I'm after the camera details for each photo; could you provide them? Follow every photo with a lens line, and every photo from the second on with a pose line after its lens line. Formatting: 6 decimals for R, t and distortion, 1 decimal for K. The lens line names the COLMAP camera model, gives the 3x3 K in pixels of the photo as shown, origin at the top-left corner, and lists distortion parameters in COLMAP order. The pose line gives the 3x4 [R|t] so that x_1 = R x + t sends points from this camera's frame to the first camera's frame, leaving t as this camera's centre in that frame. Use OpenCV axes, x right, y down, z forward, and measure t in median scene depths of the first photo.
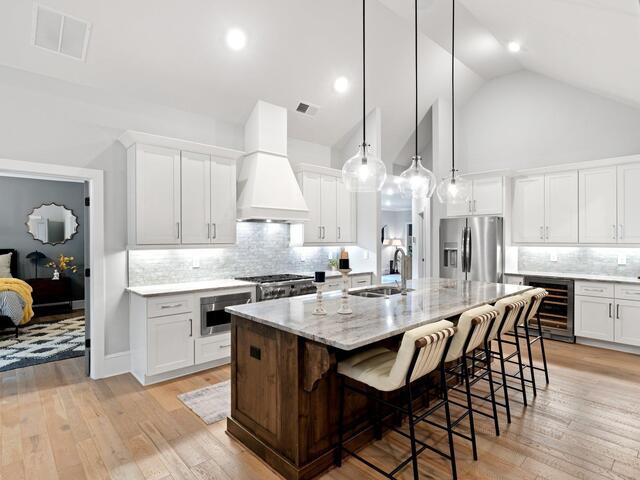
lens RADIAL K [[340.8, 0, 319.1], [0, 340.8, 241.1], [0, 0, 1]] dist [-0.004646, -0.000199]
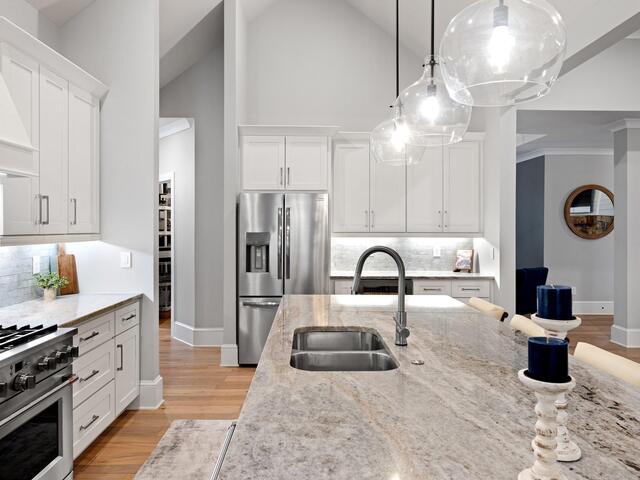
lens RADIAL K [[465.7, 0, 321.1], [0, 465.7, 234.9], [0, 0, 1]] dist [-0.009748, -0.001668]
pose [[0.656252, -0.009199, 0.754485, -0.194909], [0.000701, 0.999933, 0.011581, -0.001563], [-0.754541, -0.007072, 0.656215, 0.416481]]
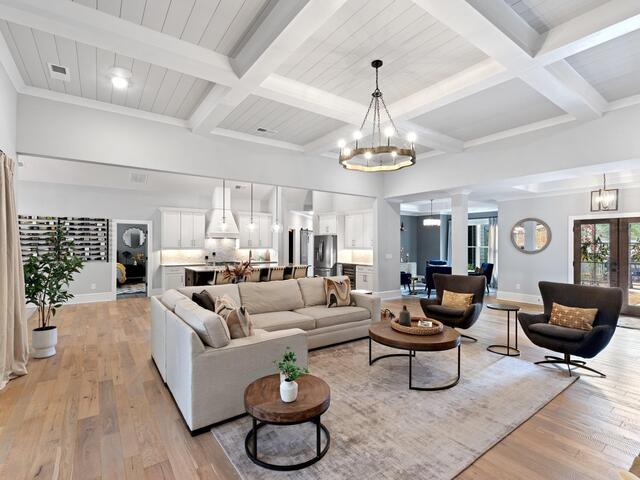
lens RADIAL K [[313.2, 0, 320.3], [0, 313.2, 243.2], [0, 0, 1]] dist [-0.006251, 0.000125]
pose [[0.992620, 0.001480, -0.121254, 0.708964], [-0.002116, 0.999985, -0.005115, -0.013258], [0.121245, 0.005334, 0.992608, -0.931685]]
